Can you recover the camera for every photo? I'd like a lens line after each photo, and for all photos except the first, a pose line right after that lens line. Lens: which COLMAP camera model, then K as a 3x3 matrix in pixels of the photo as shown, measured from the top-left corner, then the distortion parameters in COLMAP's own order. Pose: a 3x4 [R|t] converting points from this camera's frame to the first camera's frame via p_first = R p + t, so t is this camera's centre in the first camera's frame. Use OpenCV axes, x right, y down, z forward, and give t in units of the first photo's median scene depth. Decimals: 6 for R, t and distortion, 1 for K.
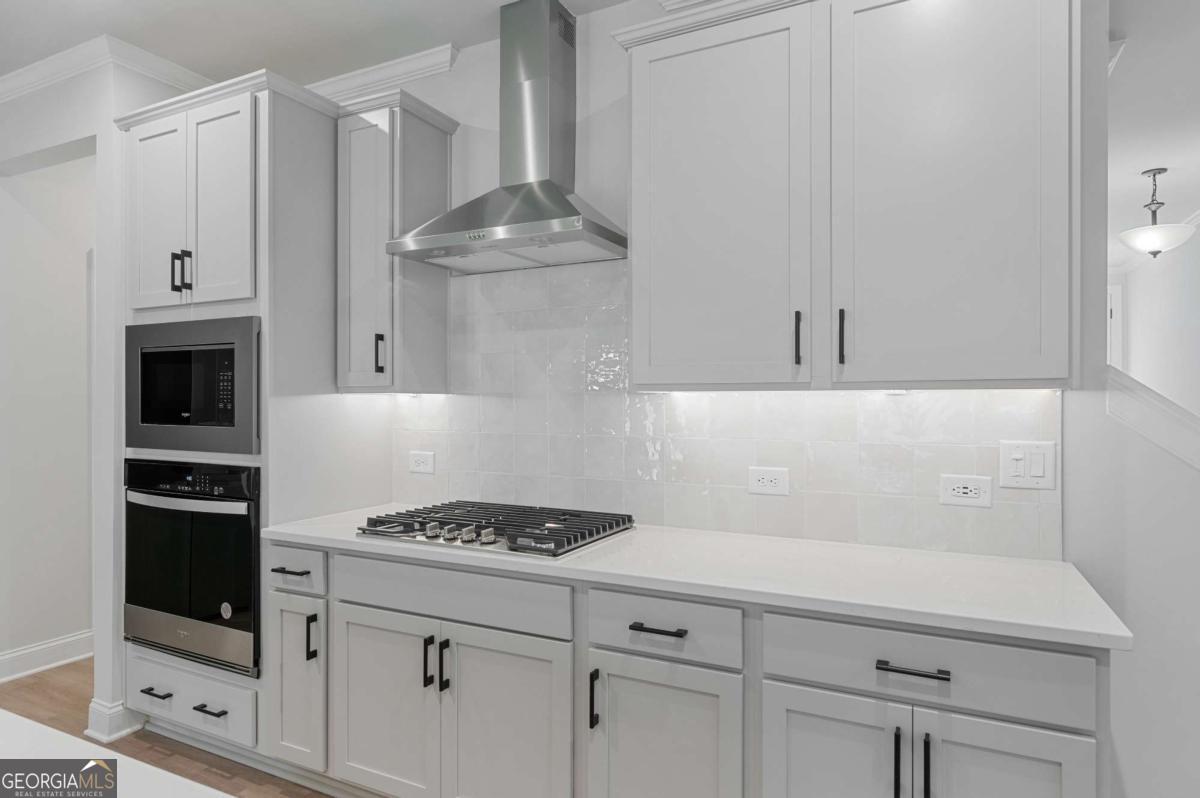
lens RADIAL K [[687.3, 0, 598.3], [0, 687.3, 401.3], [0, 0, 1]] dist [-0.000471, 0.000506]
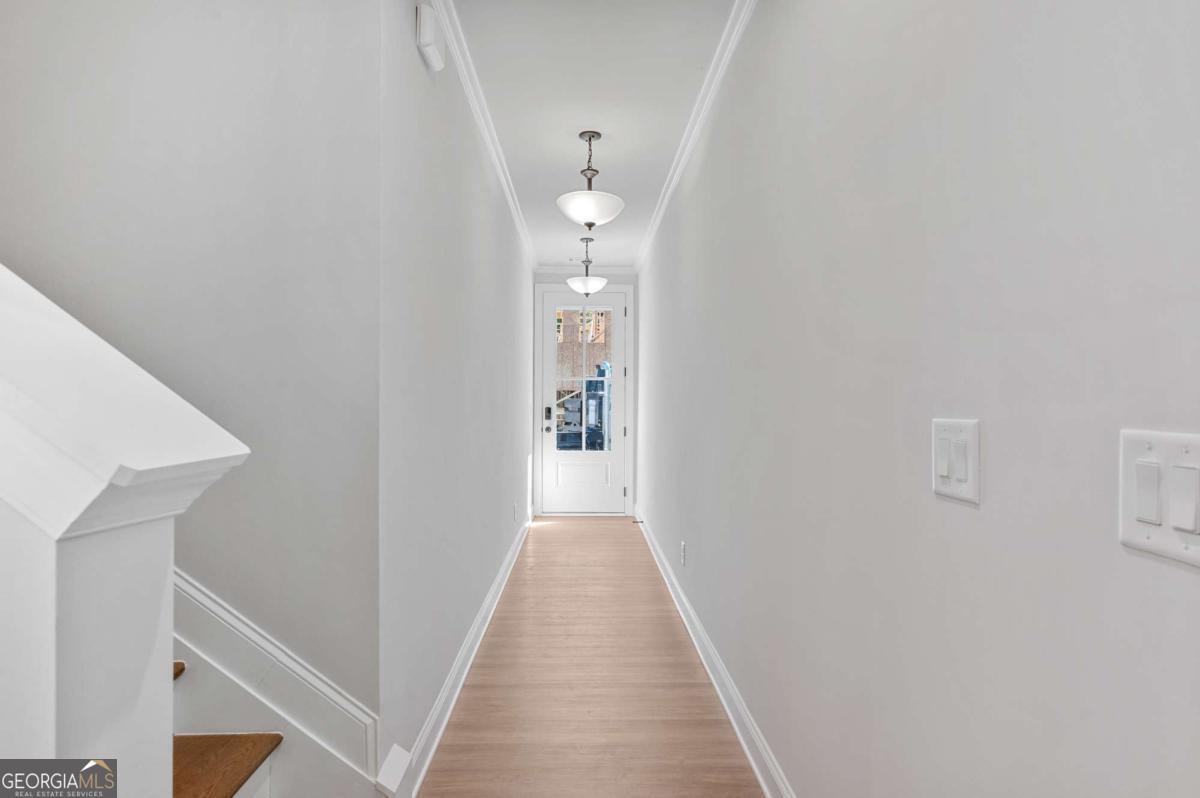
lens RADIAL K [[677.7, 0, 594.5], [0, 677.7, 398.8], [0, 0, 1]] dist [0.003866, -0.000301]
pose [[0.885154, 0.002750, 0.465290, 0.707059], [0.000455, 0.999977, -0.006775, 0.034006], [-0.465298, 0.006209, 0.885132, 0.368160]]
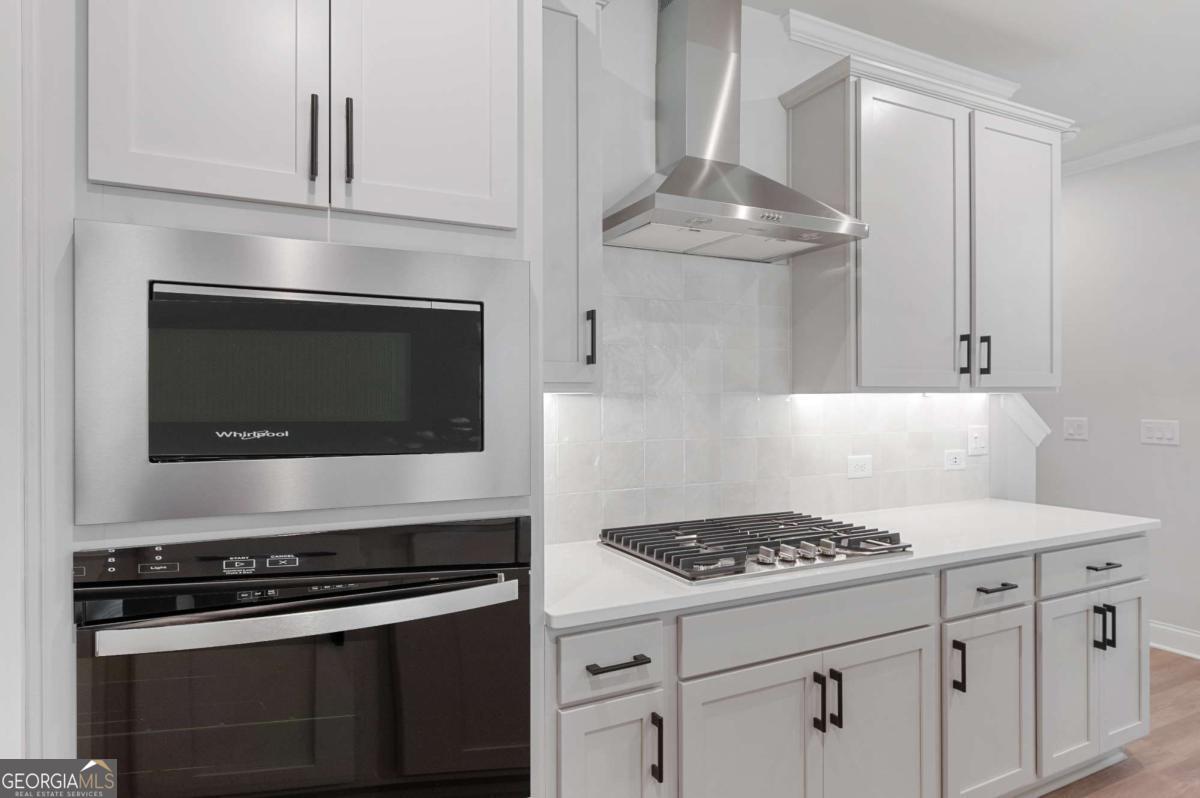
lens RADIAL K [[687.3, 0, 598.3], [0, 687.3, 401.3], [0, 0, 1]] dist [-0.000471, 0.000506]
pose [[0.598827, -0.002418, 0.800875, -0.927226], [0.007771, 0.999966, -0.002791, -0.000990], [-0.800841, 0.007895, 0.598826, 0.588005]]
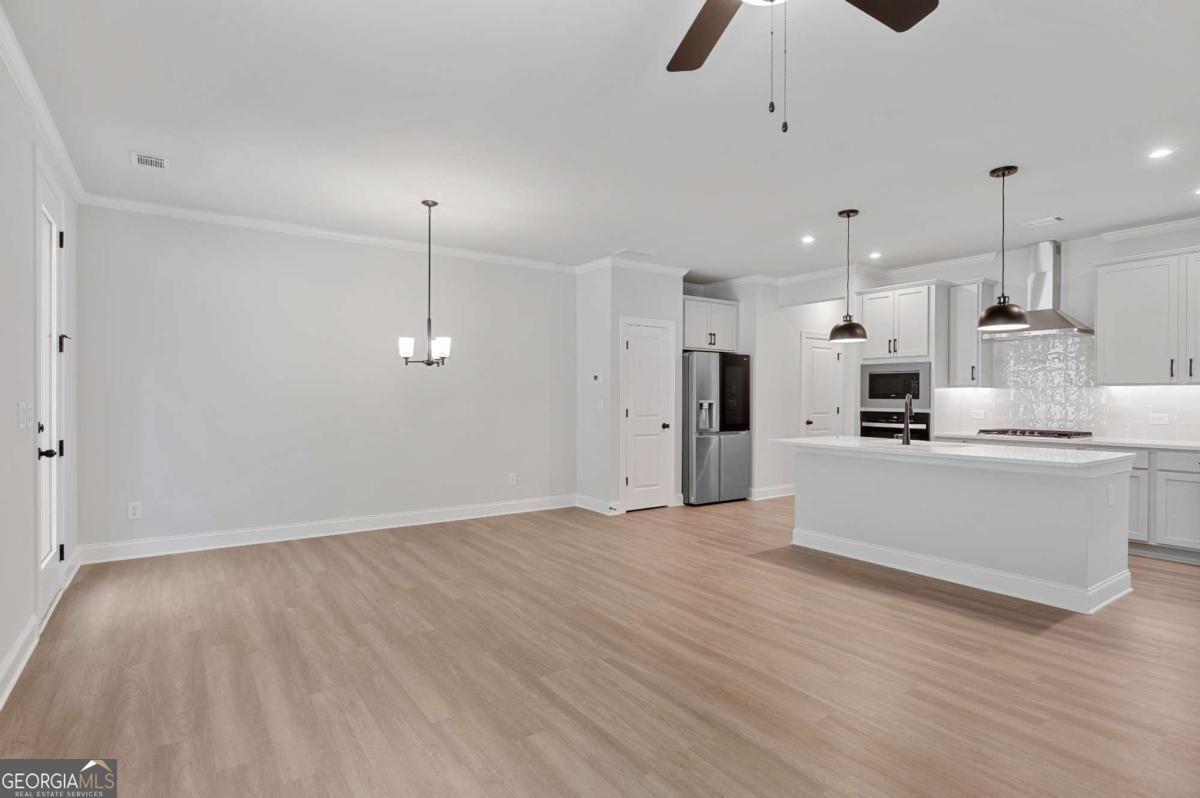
lens RADIAL K [[608.7, 0, 603.1], [0, 608.7, 398.8], [0, 0, 1]] dist [0.004232, 0.000629]
pose [[0.882228, 0.004024, -0.470805, -0.496675], [-0.003934, 0.999992, 0.001176, 0.037940], [0.470806, 0.000814, 0.882237, -1.945996]]
